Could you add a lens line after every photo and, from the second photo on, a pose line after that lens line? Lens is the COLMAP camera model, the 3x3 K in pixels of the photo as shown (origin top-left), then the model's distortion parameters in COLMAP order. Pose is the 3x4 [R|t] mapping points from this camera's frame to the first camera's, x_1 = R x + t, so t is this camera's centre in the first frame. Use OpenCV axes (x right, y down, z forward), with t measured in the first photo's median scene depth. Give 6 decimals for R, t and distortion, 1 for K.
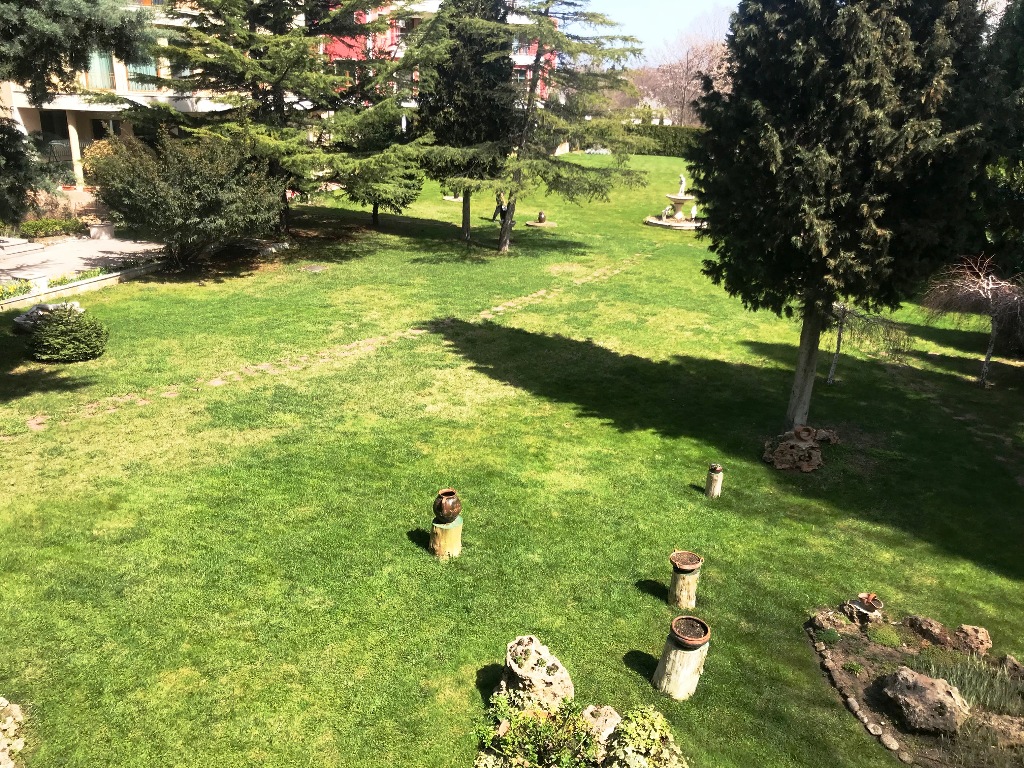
lens RADIAL K [[810.5, 0, 512.0], [0, 810.5, 384.0], [0, 0, 1]] dist [0.070803, -0.132638]
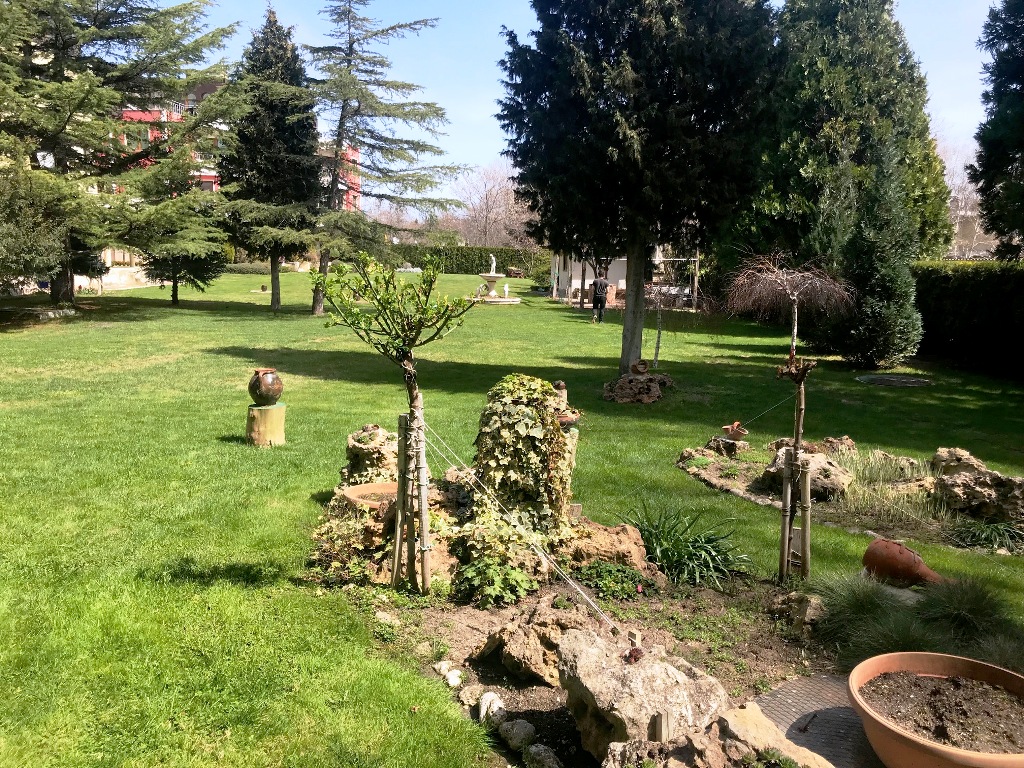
lens RADIAL K [[821.8, 0, 512.0], [0, 821.8, 384.0], [0, 0, 1]] dist [0.005750, 0.001213]
pose [[0.973953, -0.056202, 0.219674, -0.011263], [0.090880, 0.984333, -0.151094, 0.192467], [-0.207740, 0.167122, 0.963802, 0.070583]]
